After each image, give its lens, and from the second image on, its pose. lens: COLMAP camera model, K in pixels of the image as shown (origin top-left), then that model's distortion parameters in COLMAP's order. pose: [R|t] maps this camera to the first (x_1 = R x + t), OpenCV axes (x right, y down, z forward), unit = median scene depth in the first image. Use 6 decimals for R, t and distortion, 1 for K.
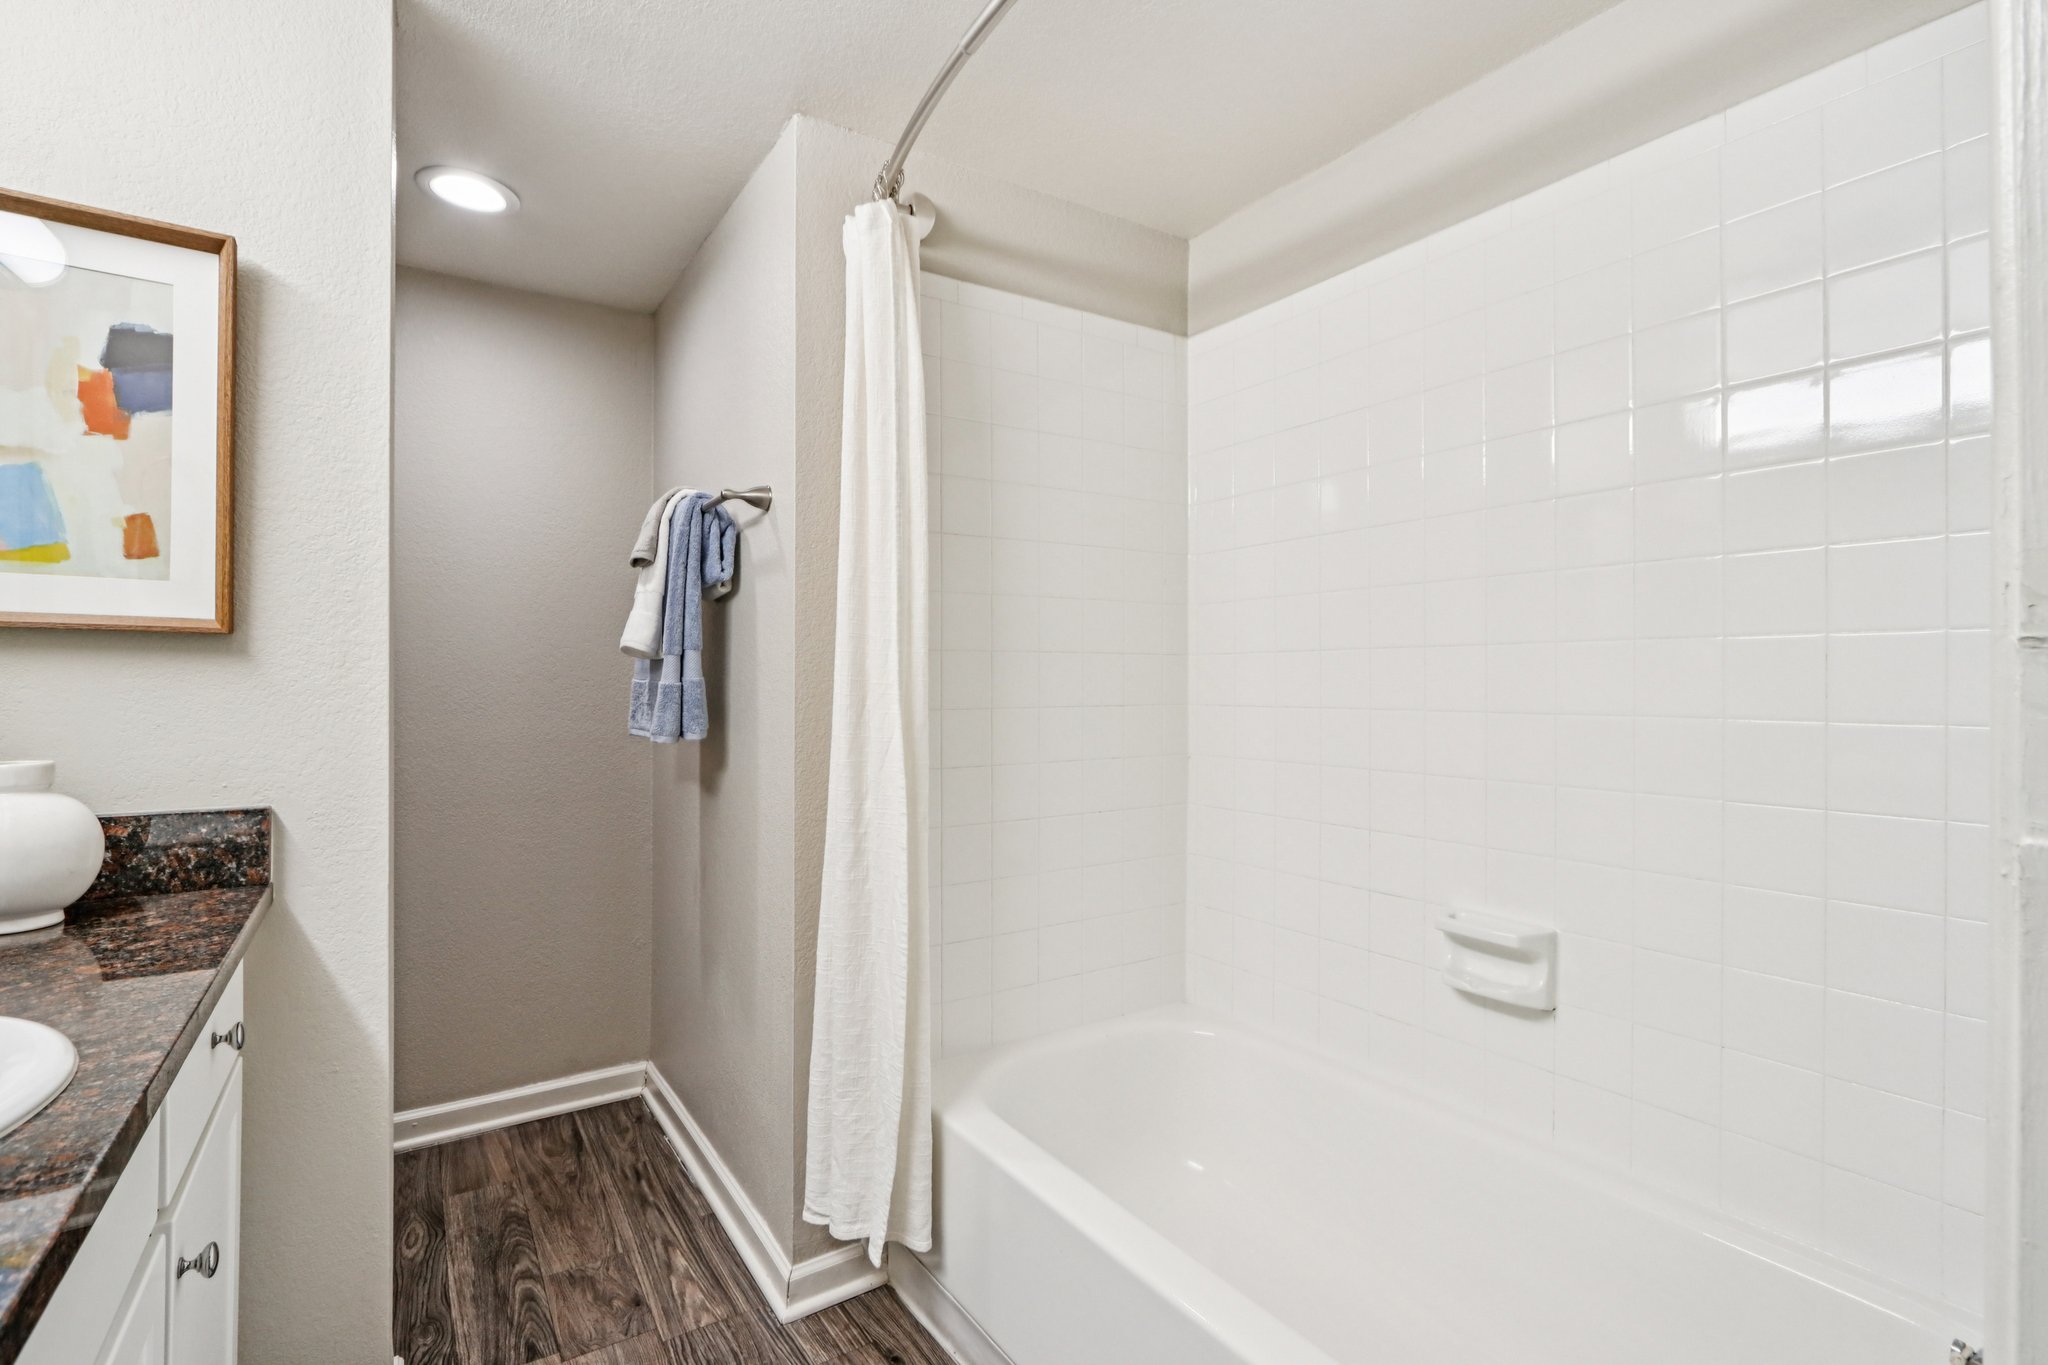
lens RADIAL K [[933.5, 0, 1014.2], [0, 933.5, 680.4], [0, 0, 1]] dist [0.001001, 0.000406]
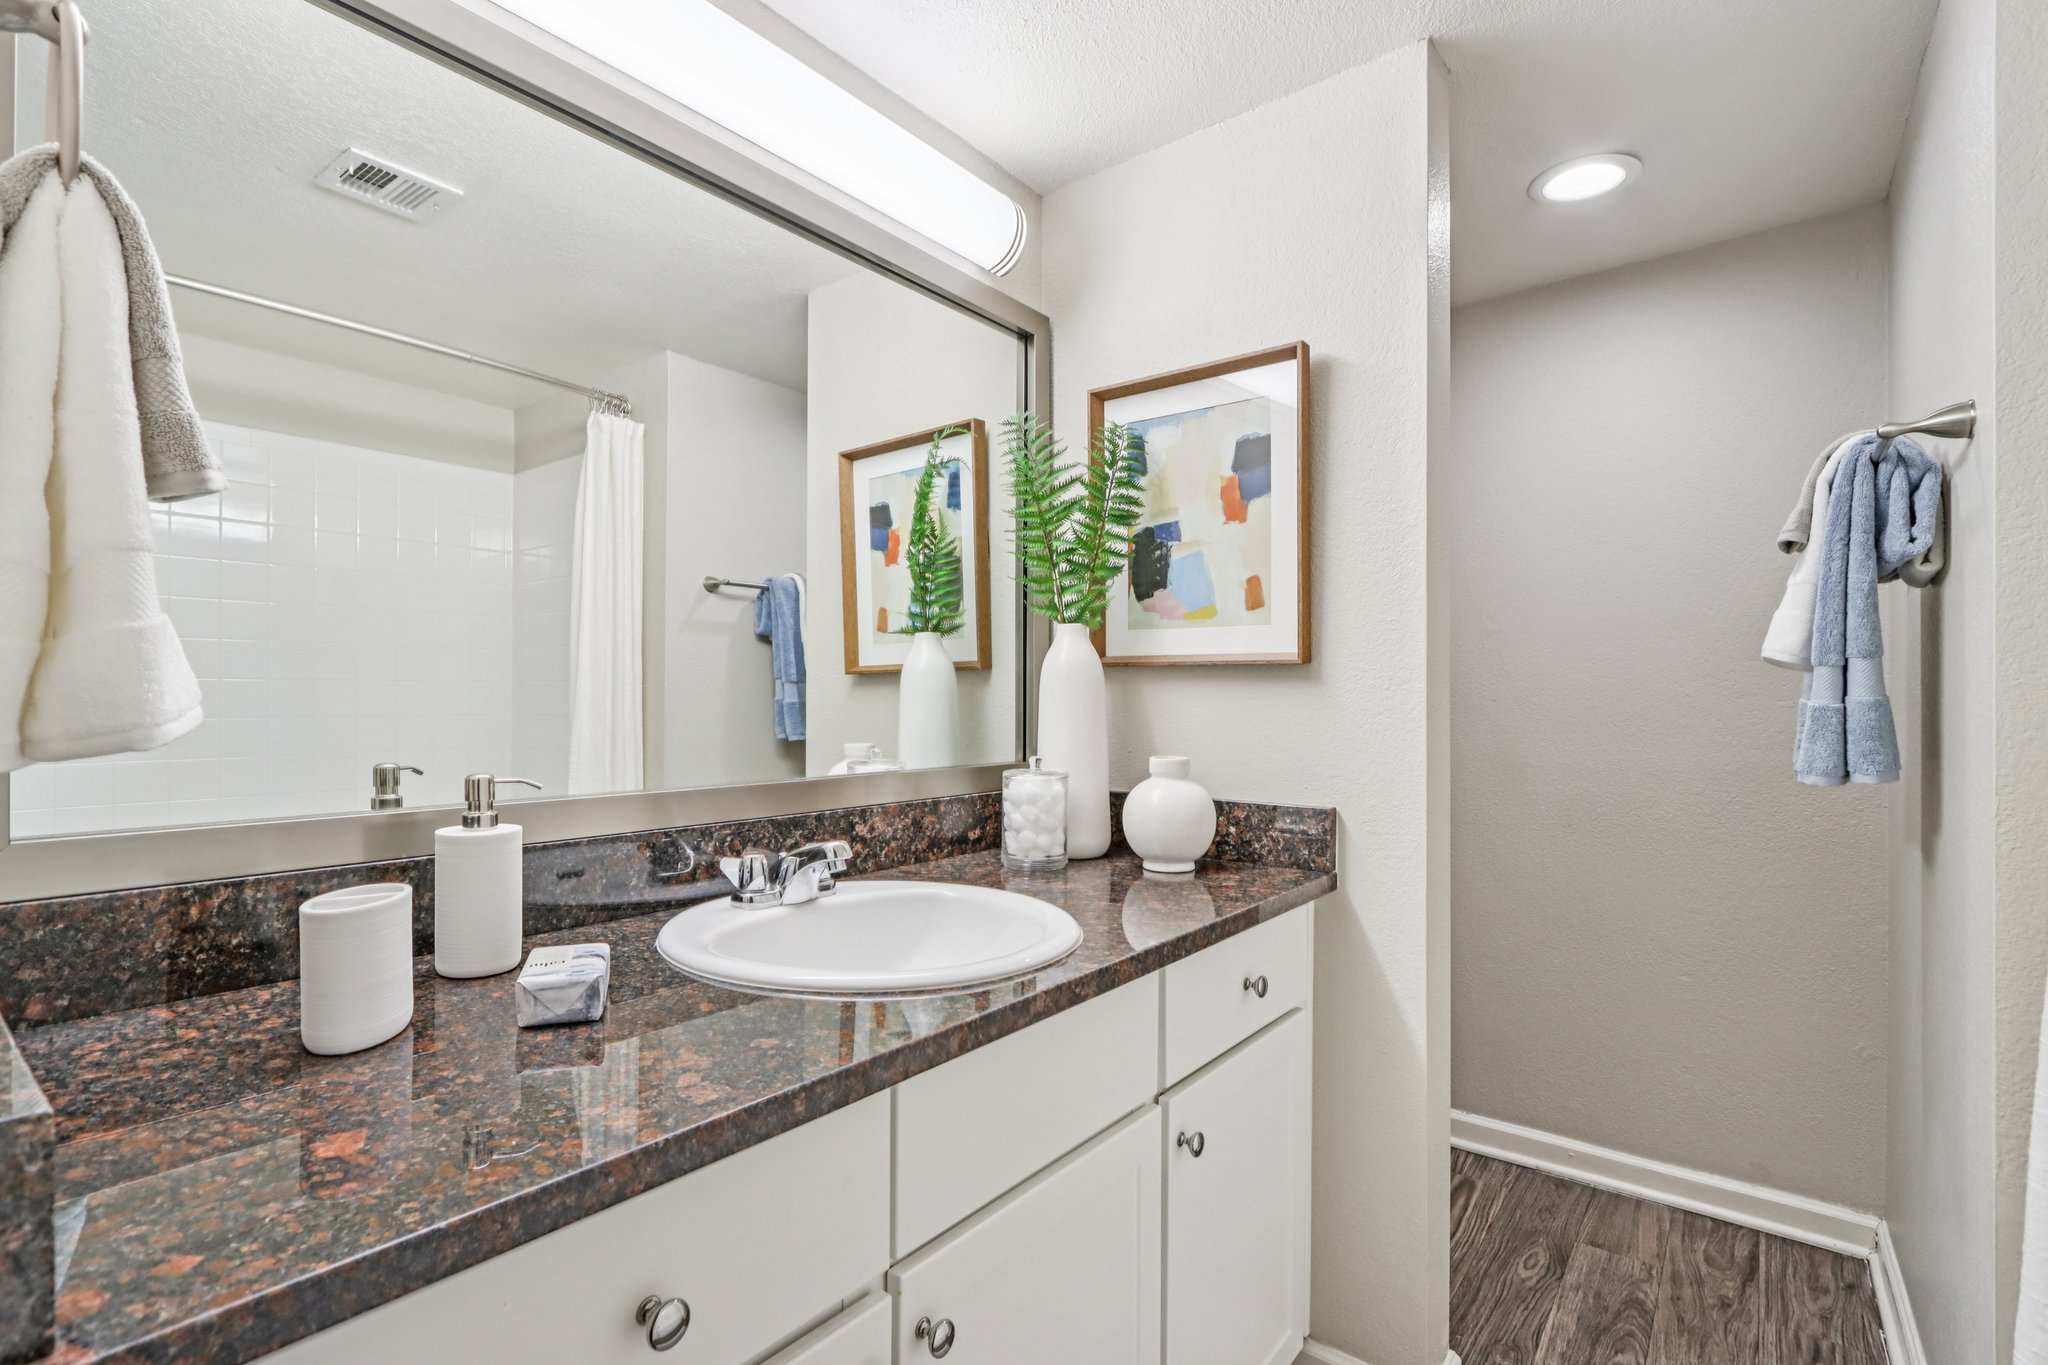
lens RADIAL K [[963.6, 0, 1022.2], [0, 963.6, 698.9], [0, 0, 1]] dist [-0.002883, 0.007594]
pose [[0.313327, -0.001750, -0.949644, 0.158650], [0.001499, 0.999998, -0.001348, -0.001399], [0.949644, -0.001001, 0.313329, 0.158942]]
